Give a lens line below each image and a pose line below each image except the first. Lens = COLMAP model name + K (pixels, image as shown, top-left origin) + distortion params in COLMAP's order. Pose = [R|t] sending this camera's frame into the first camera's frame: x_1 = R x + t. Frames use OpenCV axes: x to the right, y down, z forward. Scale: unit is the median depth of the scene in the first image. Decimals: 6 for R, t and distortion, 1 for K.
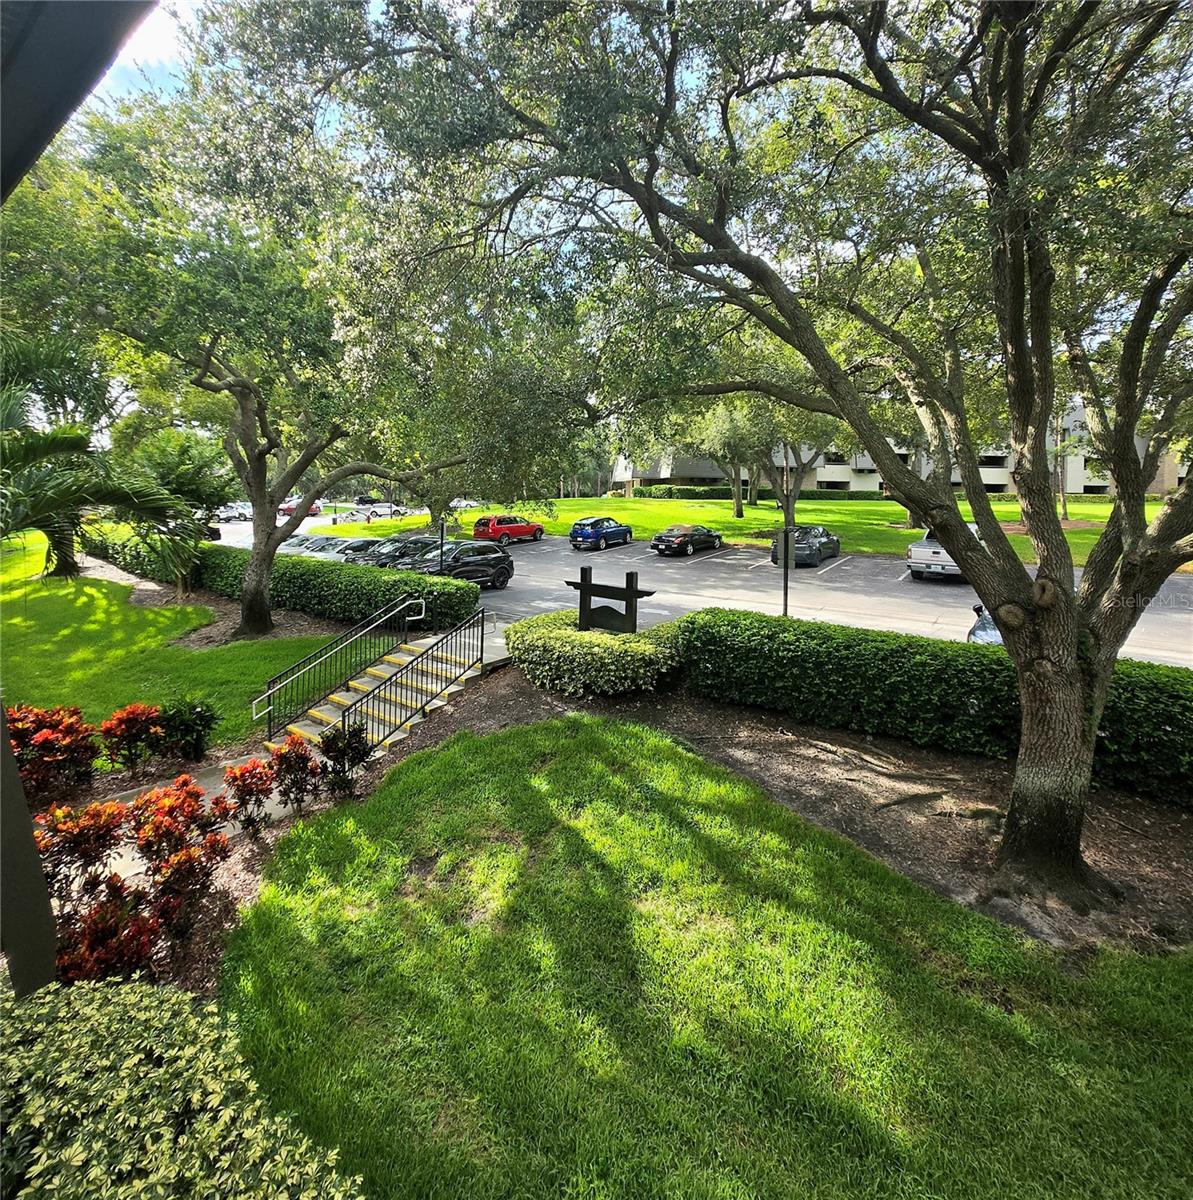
lens RADIAL K [[614.3, 0, 596.5], [0, 614.3, 600.0], [0, 0, 1]] dist [-0.009798, 0.001069]
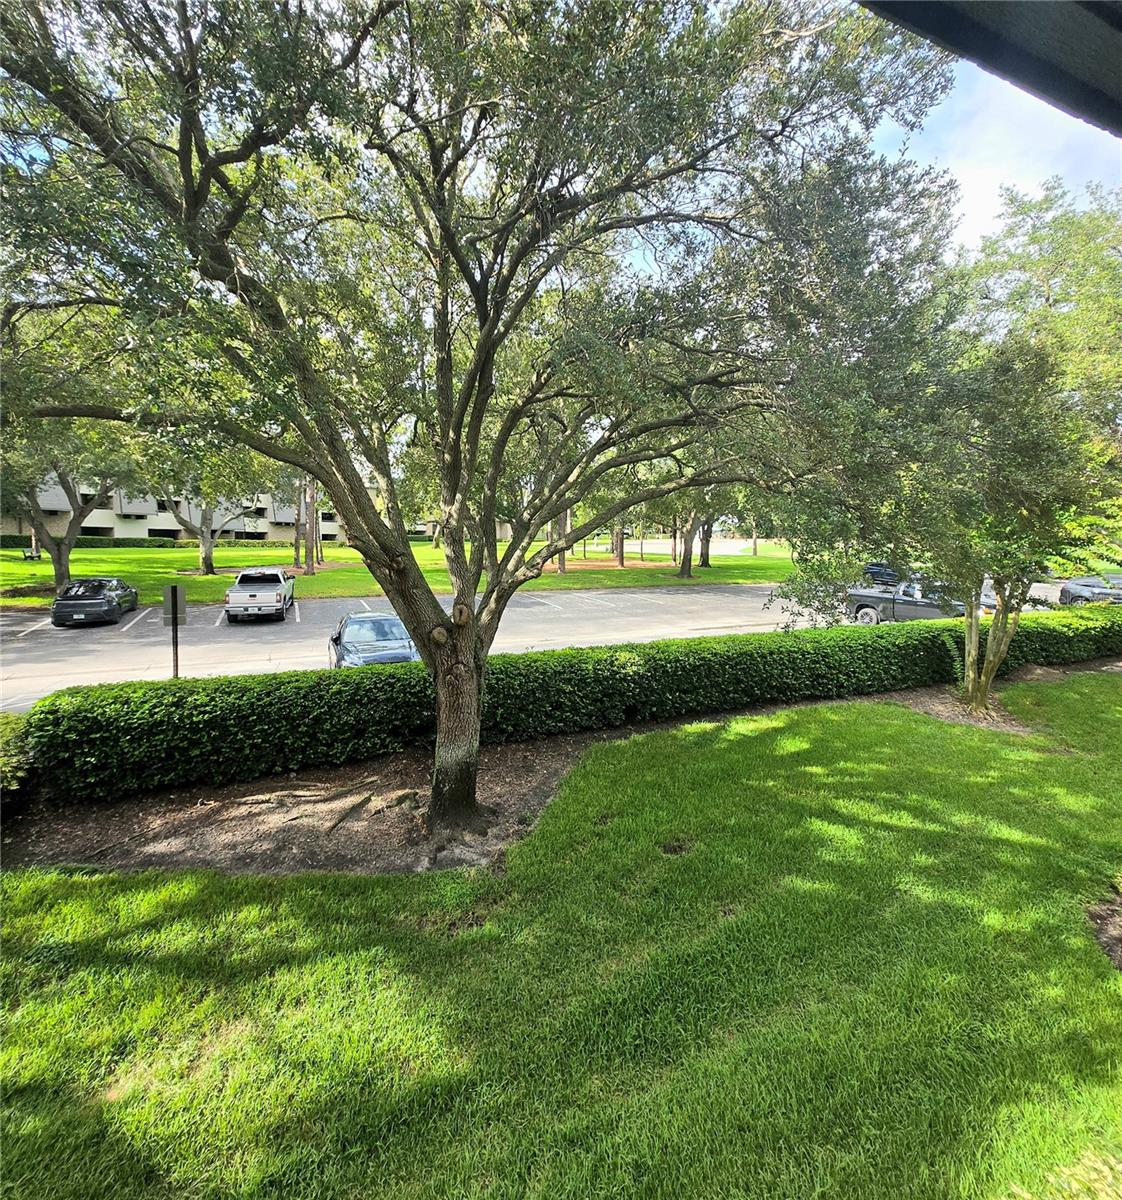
lens RADIAL K [[571.7, 0, 561.1], [0, 571.7, 629.7], [0, 0, 1]] dist [0.001242, 0.001190]
pose [[0.476537, -0.136147, 0.868549, -0.174479], [0.150524, 0.985983, 0.071968, -0.023891], [-0.866173, 0.096442, 0.490351, 0.113248]]
